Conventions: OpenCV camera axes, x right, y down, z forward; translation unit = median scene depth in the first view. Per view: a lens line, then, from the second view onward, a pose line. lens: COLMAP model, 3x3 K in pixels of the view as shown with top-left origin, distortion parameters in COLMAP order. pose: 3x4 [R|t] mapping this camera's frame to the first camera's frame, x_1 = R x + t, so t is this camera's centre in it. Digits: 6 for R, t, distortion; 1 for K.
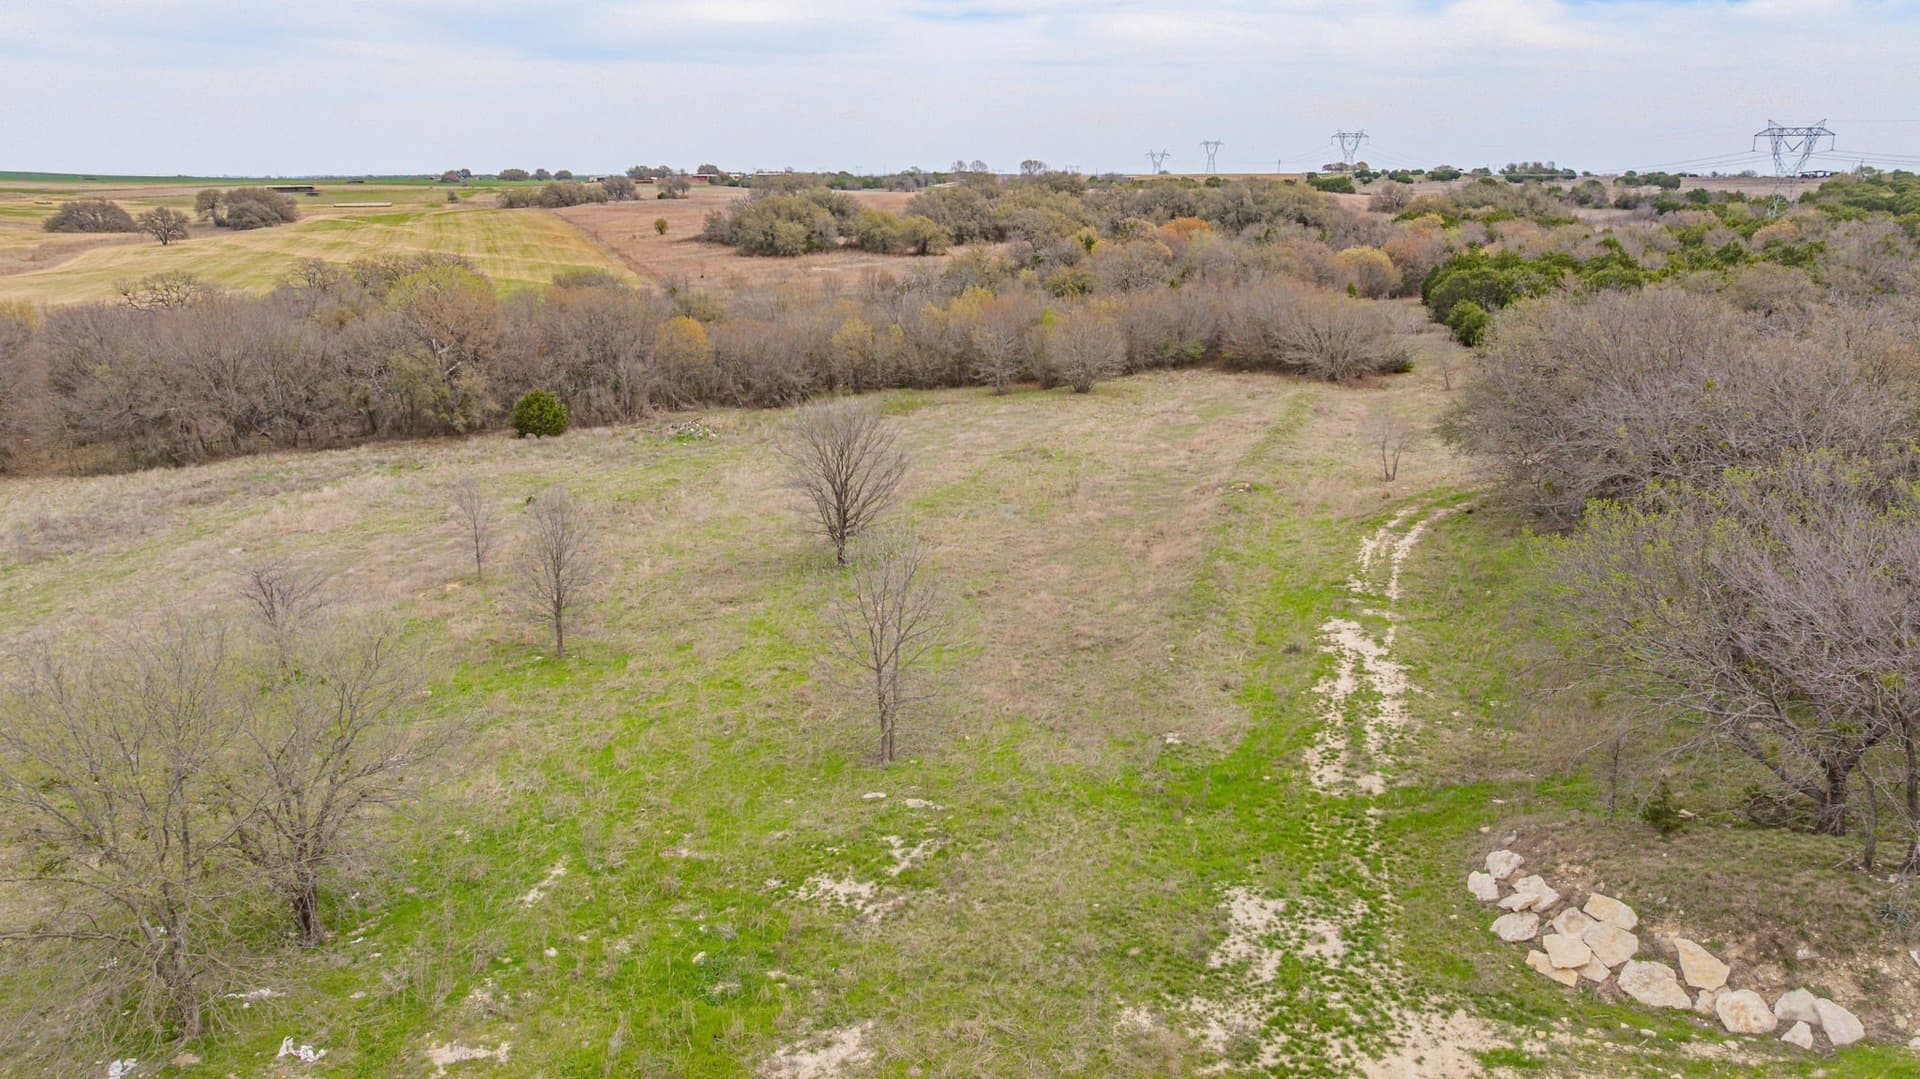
lens RADIAL K [[1352.3, 0, 963.1], [0, 1352.3, 548.9], [0, 0, 1]] dist [-0.035477, 0.024313]
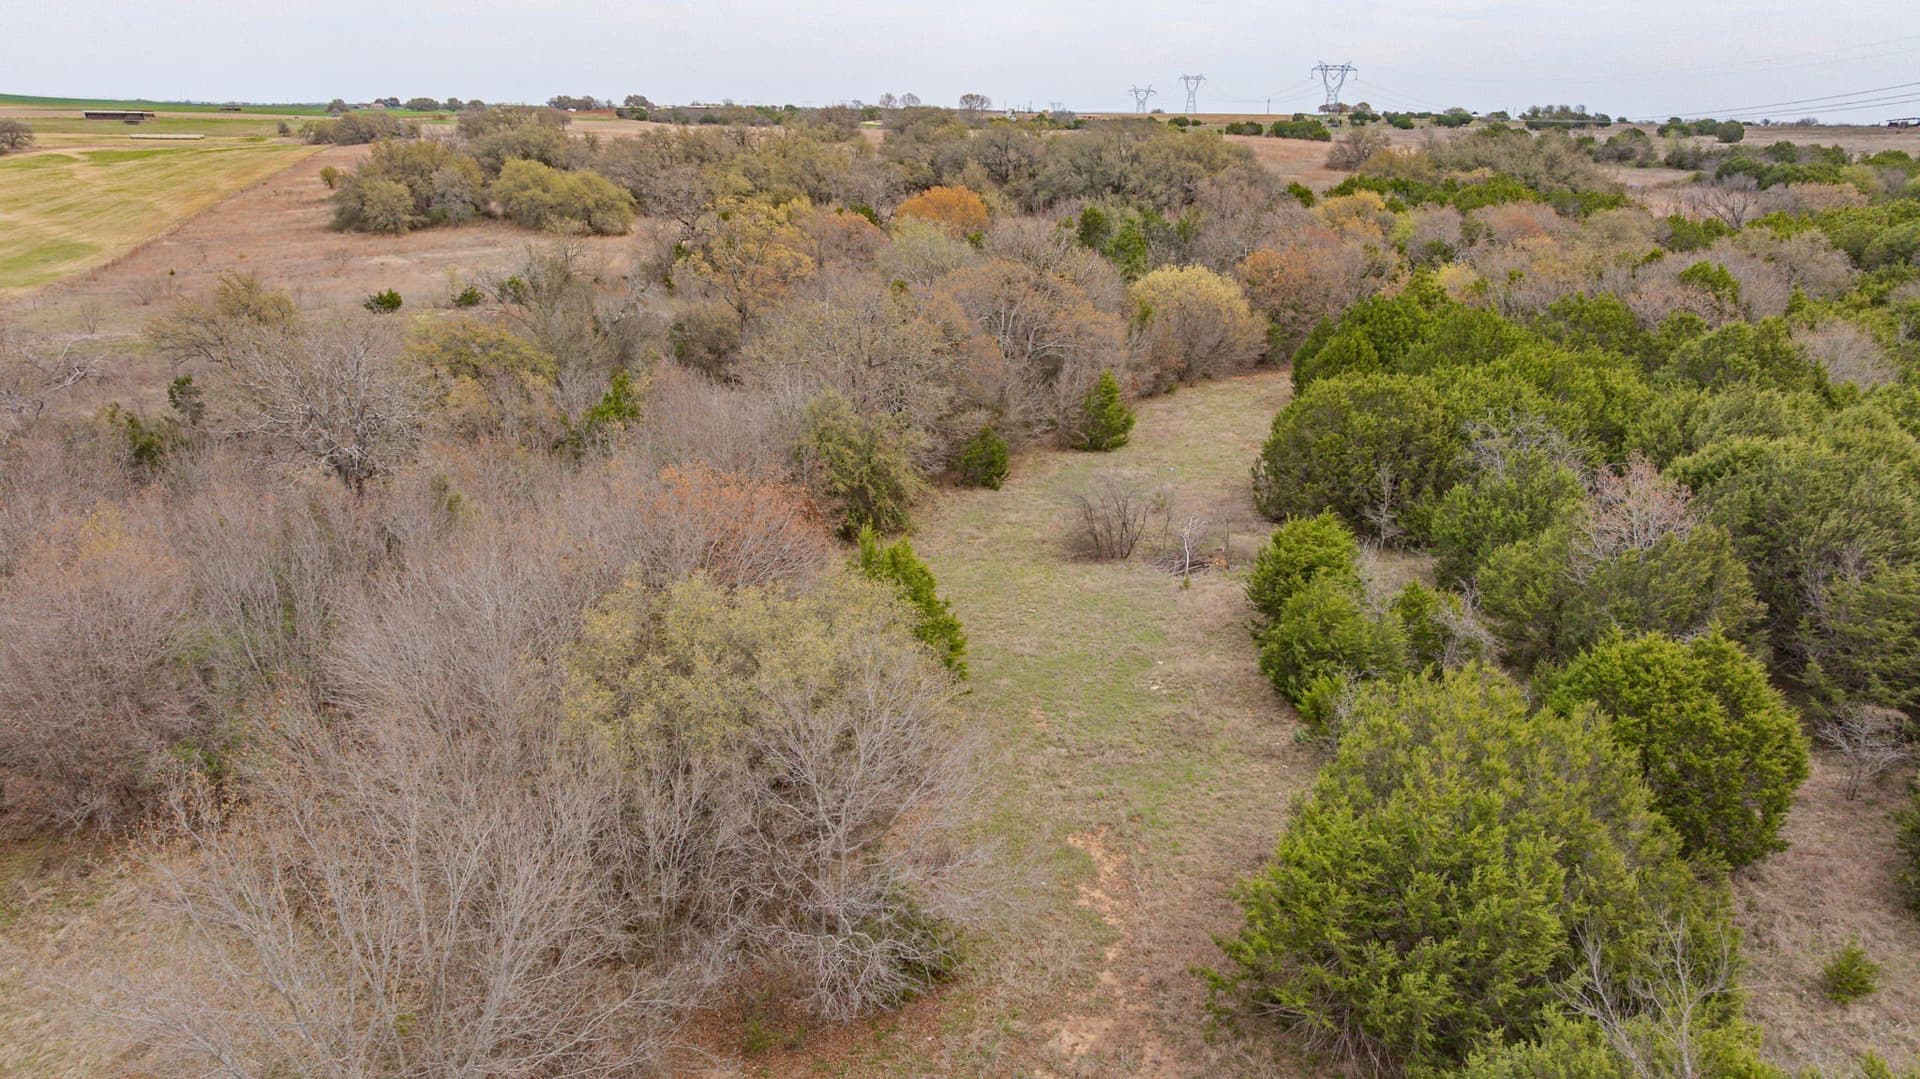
lens RADIAL K [[1352.3, 0, 959.9], [0, 1352.3, 541.0], [0, 0, 1]] dist [-0.035477, 0.024313]
pose [[0.999770, 0.018406, -0.011047, 0.138099], [-0.017971, 0.999108, 0.038220, -0.088723], [0.011741, -0.038013, 0.999208, 0.317800]]
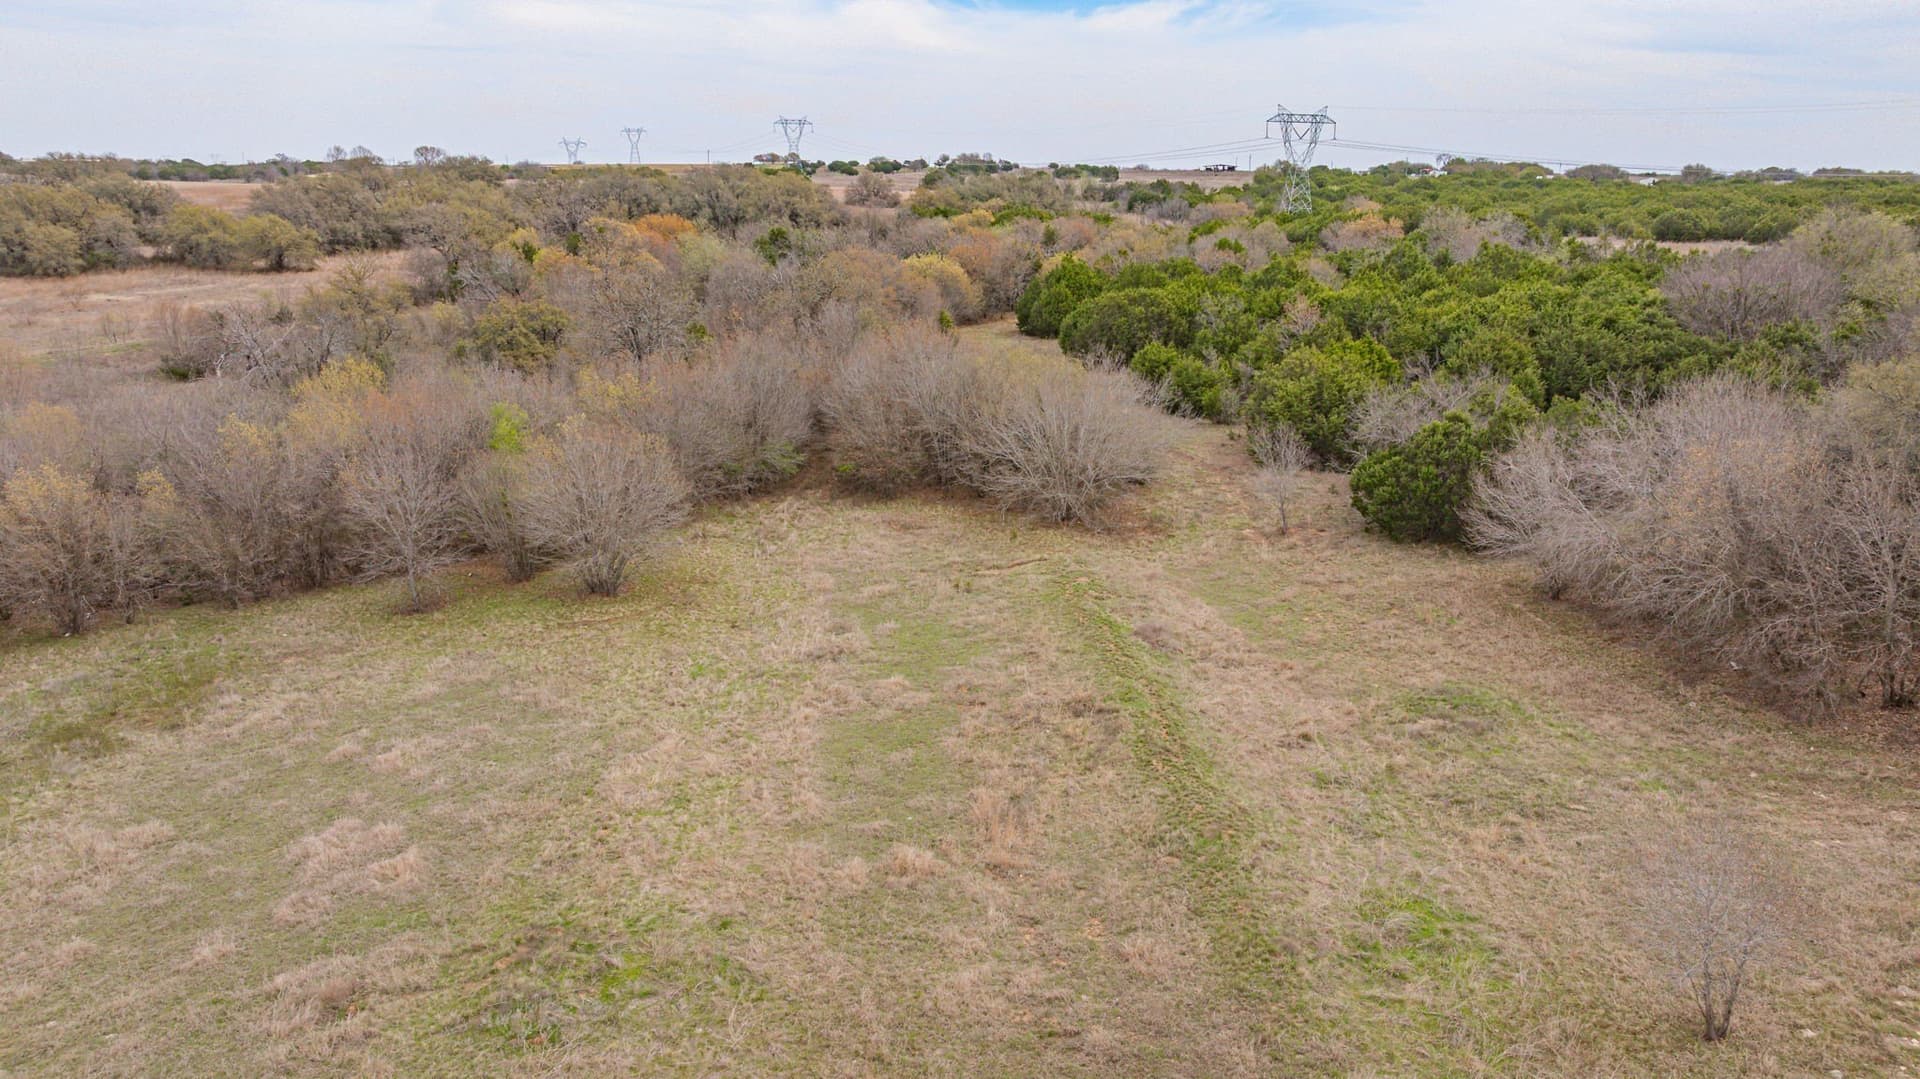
lens RADIAL K [[1352.3, 0, 963.5], [0, 1352.3, 539.9], [0, 0, 1]] dist [-0.035477, 0.024313]
pose [[0.914724, -0.096982, 0.392268, 0.007684], [0.097529, 0.995059, 0.018585, -0.051007], [-0.392132, 0.021258, 0.919663, 0.200498]]
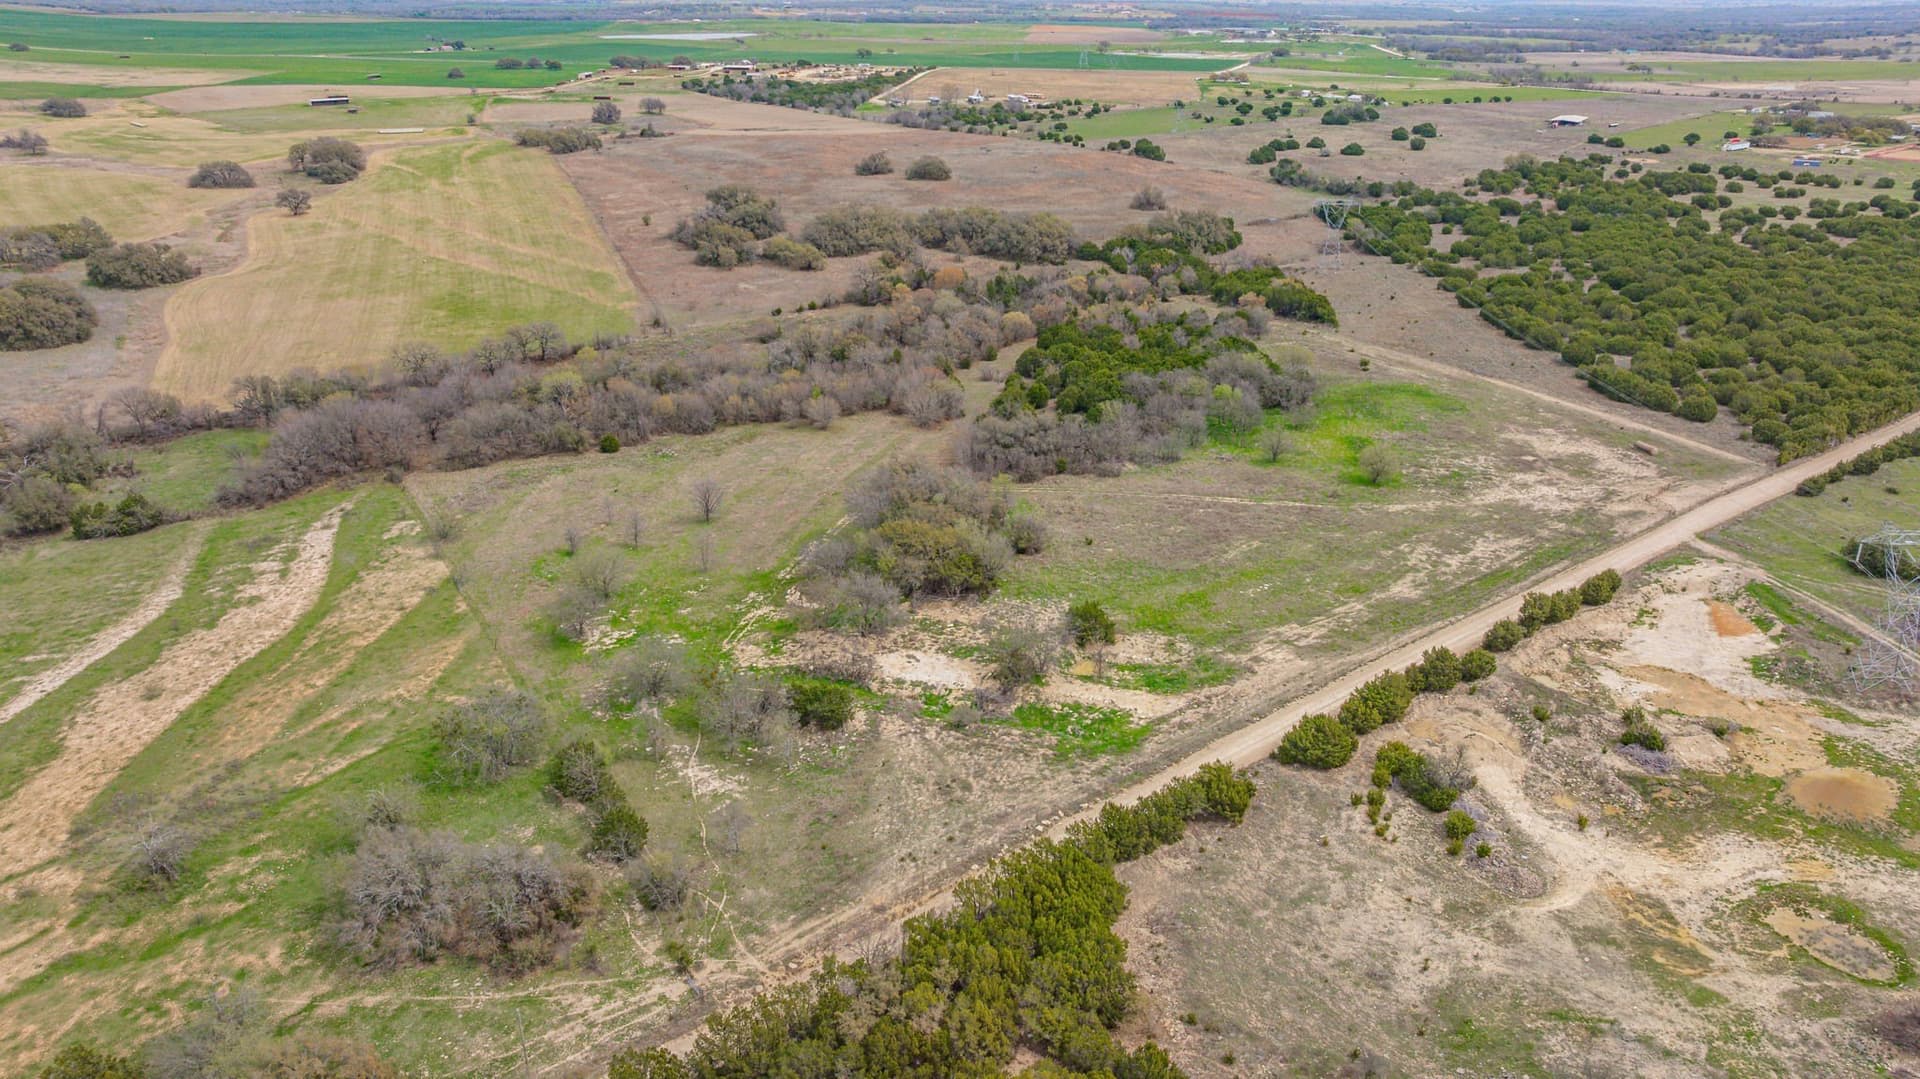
lens RADIAL K [[1352.3, 0, 961.6], [0, 1352.3, 536.8], [0, 0, 1]] dist [-0.035477, 0.024313]
pose [[0.999917, 0.006580, 0.011035, 0.124140], [-0.007899, 0.992248, 0.124024, -0.089801], [-0.010134, -0.124101, 0.992218, -0.590925]]
